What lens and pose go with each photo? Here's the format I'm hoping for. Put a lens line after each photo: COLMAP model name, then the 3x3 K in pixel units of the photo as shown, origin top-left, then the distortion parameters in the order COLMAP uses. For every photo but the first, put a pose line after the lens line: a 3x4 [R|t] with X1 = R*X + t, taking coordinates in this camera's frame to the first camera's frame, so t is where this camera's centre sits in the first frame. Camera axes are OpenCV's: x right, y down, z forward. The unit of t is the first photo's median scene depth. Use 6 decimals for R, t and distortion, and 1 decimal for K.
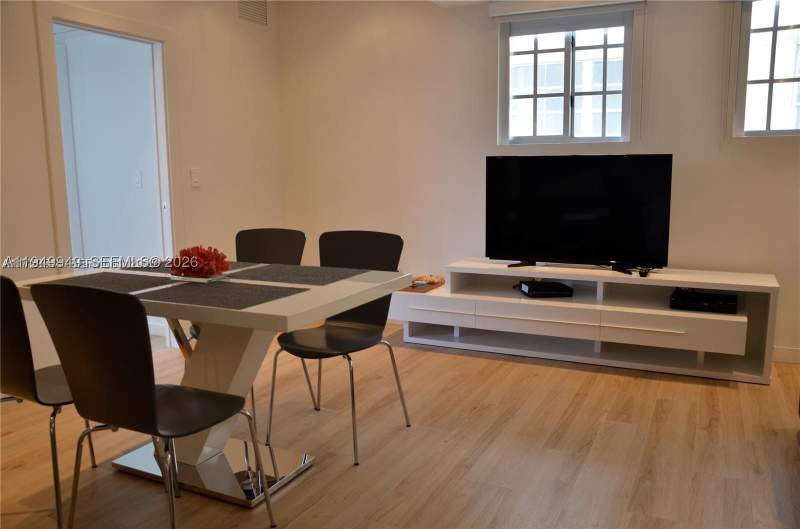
lens RADIAL K [[648.5, 0, 402.2], [0, 648.5, 268.2], [0, 0, 1]] dist [-0.100576, 0.088280]
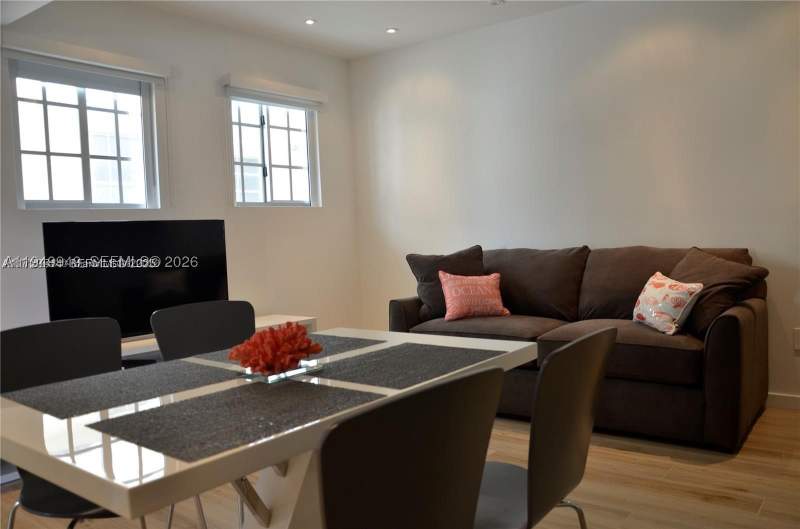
lens RADIAL K [[648.5, 0, 403.0], [0, 648.5, 265.5], [0, 0, 1]] dist [-0.100576, 0.088280]
pose [[0.182099, -0.055937, 0.981688, -0.606275], [0.170777, 0.985006, 0.024448, -0.067394], [-0.968336, 0.163198, 0.188921, 0.450767]]
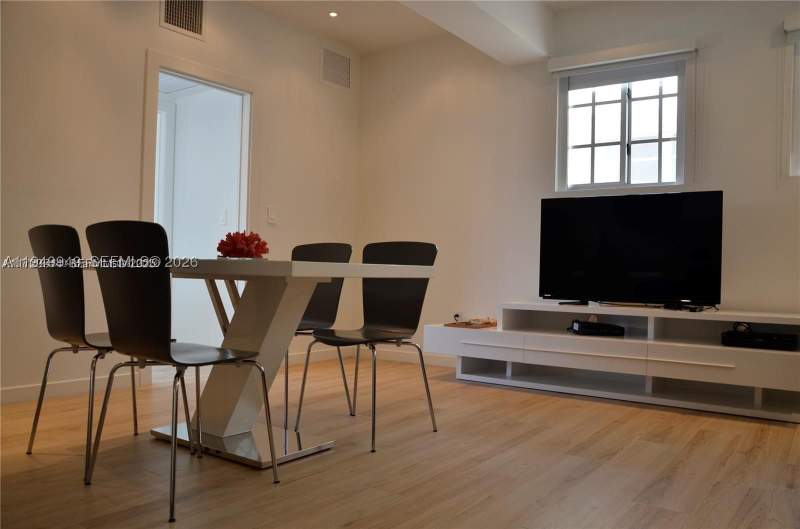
lens RADIAL K [[648.5, 0, 406.5], [0, 648.5, 264.9], [0, 0, 1]] dist [-0.100576, 0.088280]
pose [[0.987243, 0.032352, -0.155899, 0.086483], [-0.056380, 0.986731, -0.152263, 0.107858], [0.148904, 0.159110, 0.975967, -0.027805]]
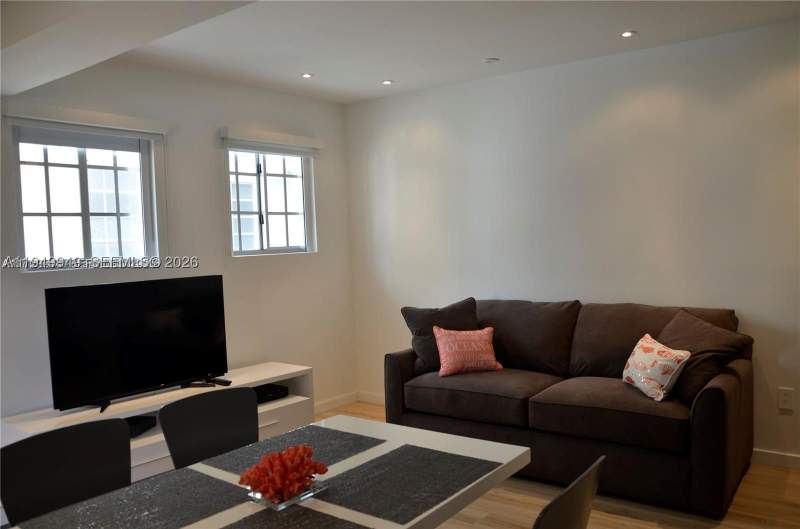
lens RADIAL K [[648.5, 0, 402.3], [0, 648.5, 271.3], [0, 0, 1]] dist [-0.100576, 0.088280]
pose [[0.169937, -0.051786, 0.984093, -0.623671], [0.167515, 0.985603, 0.022939, -0.146451], [-0.971113, 0.160952, 0.176165, 0.440771]]
